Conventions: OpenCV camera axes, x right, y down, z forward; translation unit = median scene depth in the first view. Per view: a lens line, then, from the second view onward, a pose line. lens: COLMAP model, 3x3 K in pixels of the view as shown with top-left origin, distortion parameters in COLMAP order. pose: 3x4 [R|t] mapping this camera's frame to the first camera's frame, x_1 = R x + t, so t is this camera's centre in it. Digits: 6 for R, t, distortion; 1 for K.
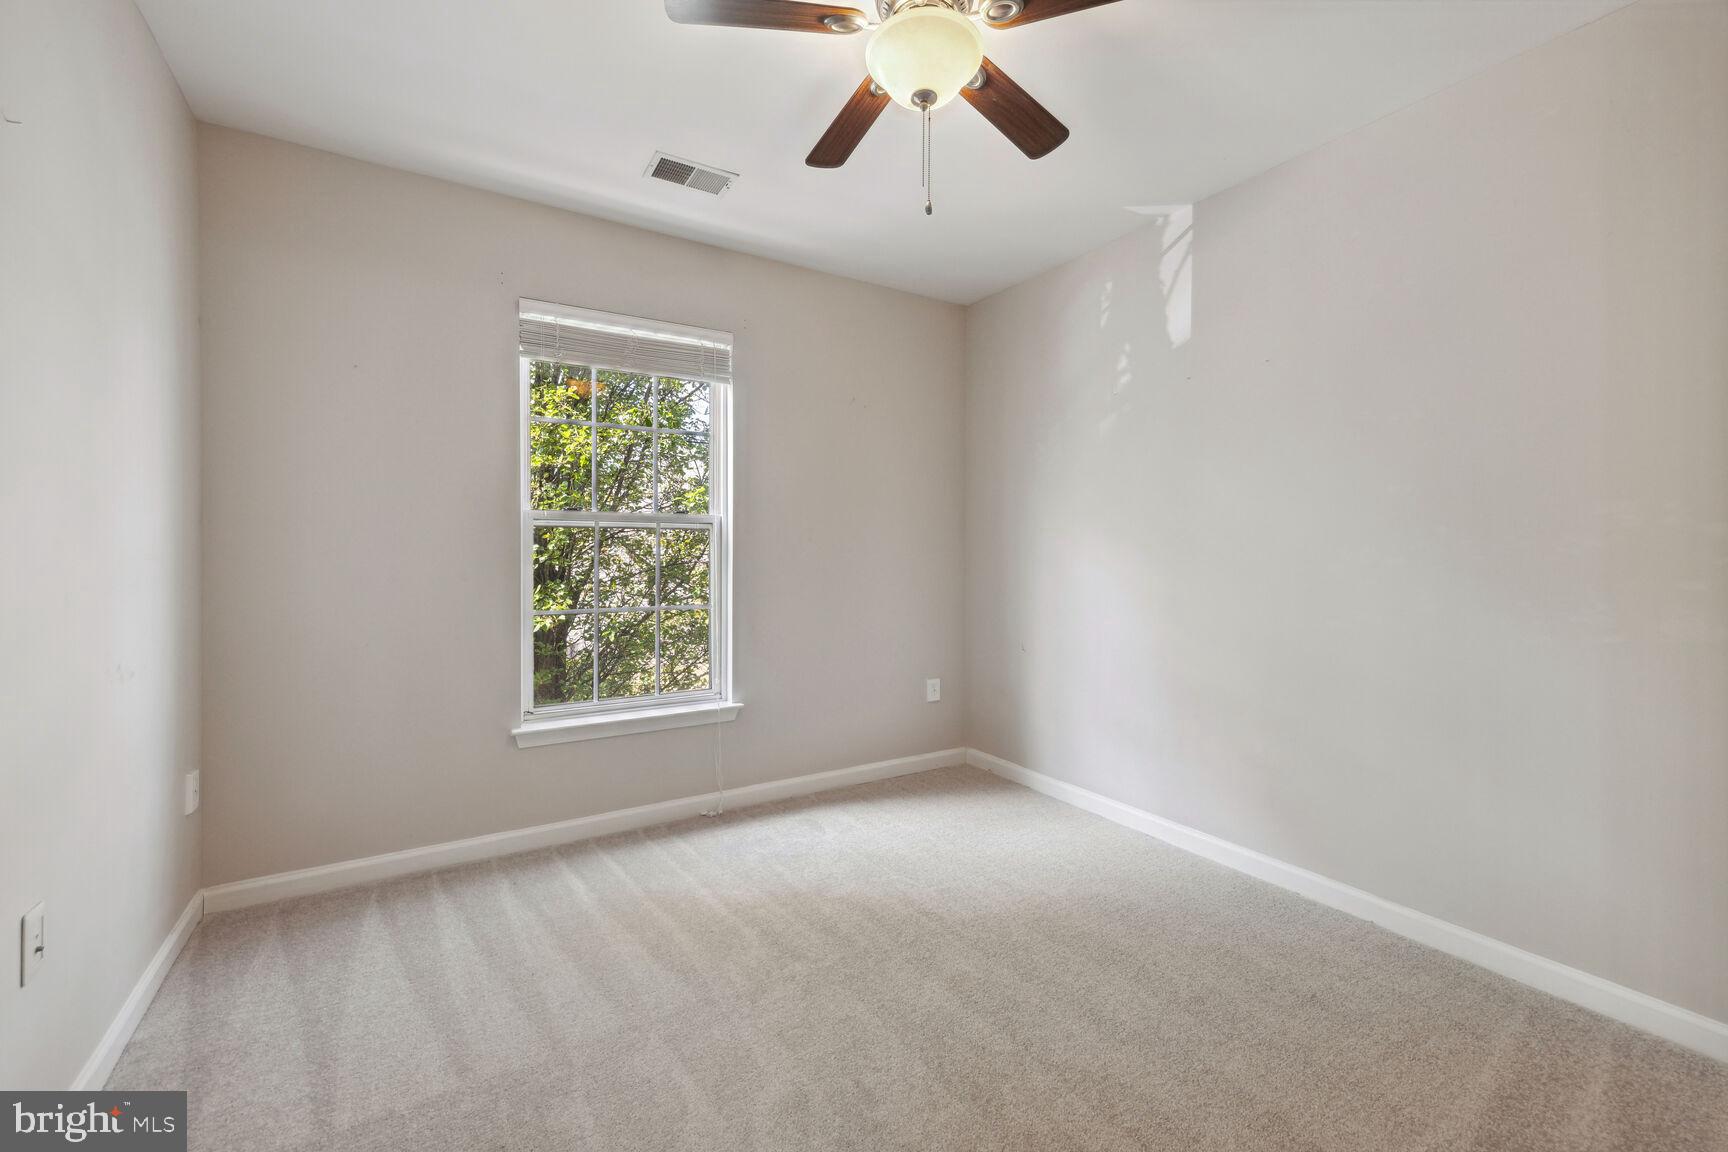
lens RADIAL K [[732.4, 0, 862.3], [0, 732.4, 545.1], [0, 0, 1]] dist [0.001839, 0.000338]
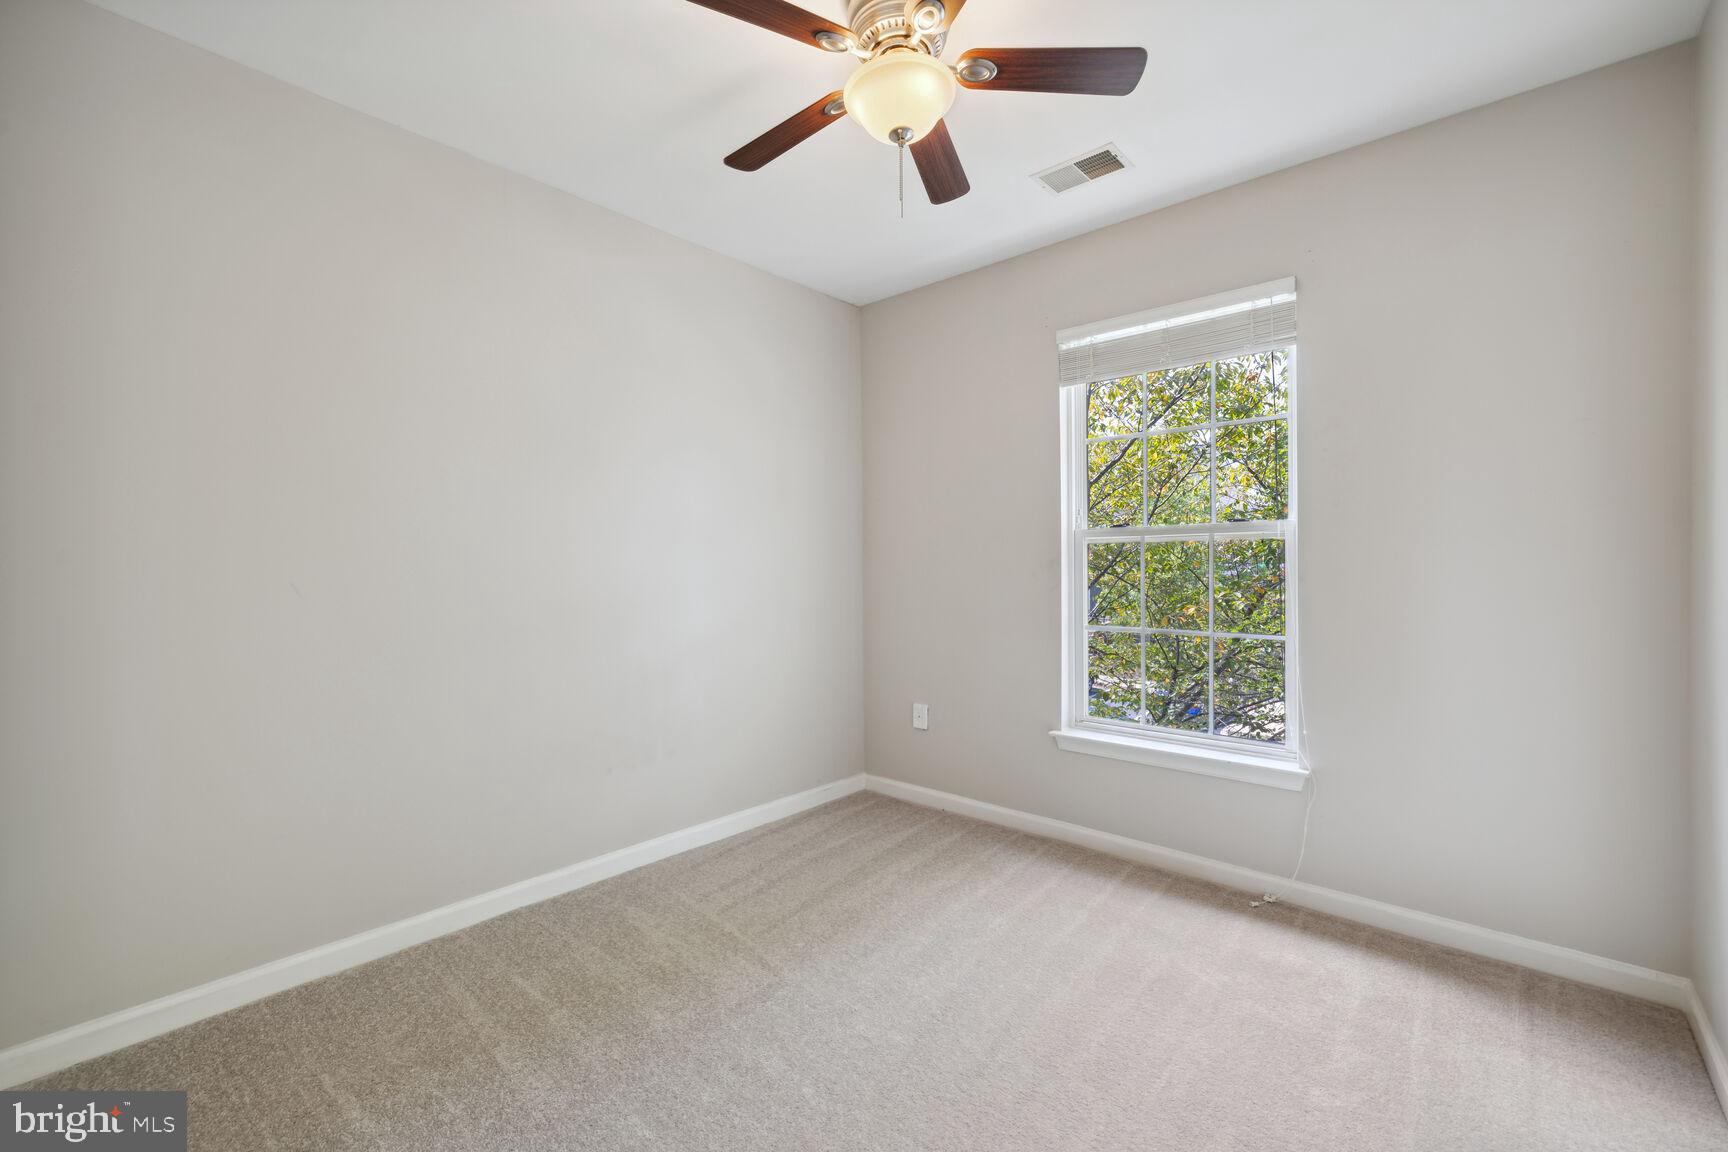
lens RADIAL K [[797.0, 0, 864.0], [0, 797.0, 576.0], [0, 0, 1]] dist [0.001260, 0.000148]
pose [[0.222549, -0.000760, -0.974921, 0.542914], [0.000907, 0.999999, -0.000572, 0.020767], [0.974921, -0.000757, 0.222550, 0.399013]]
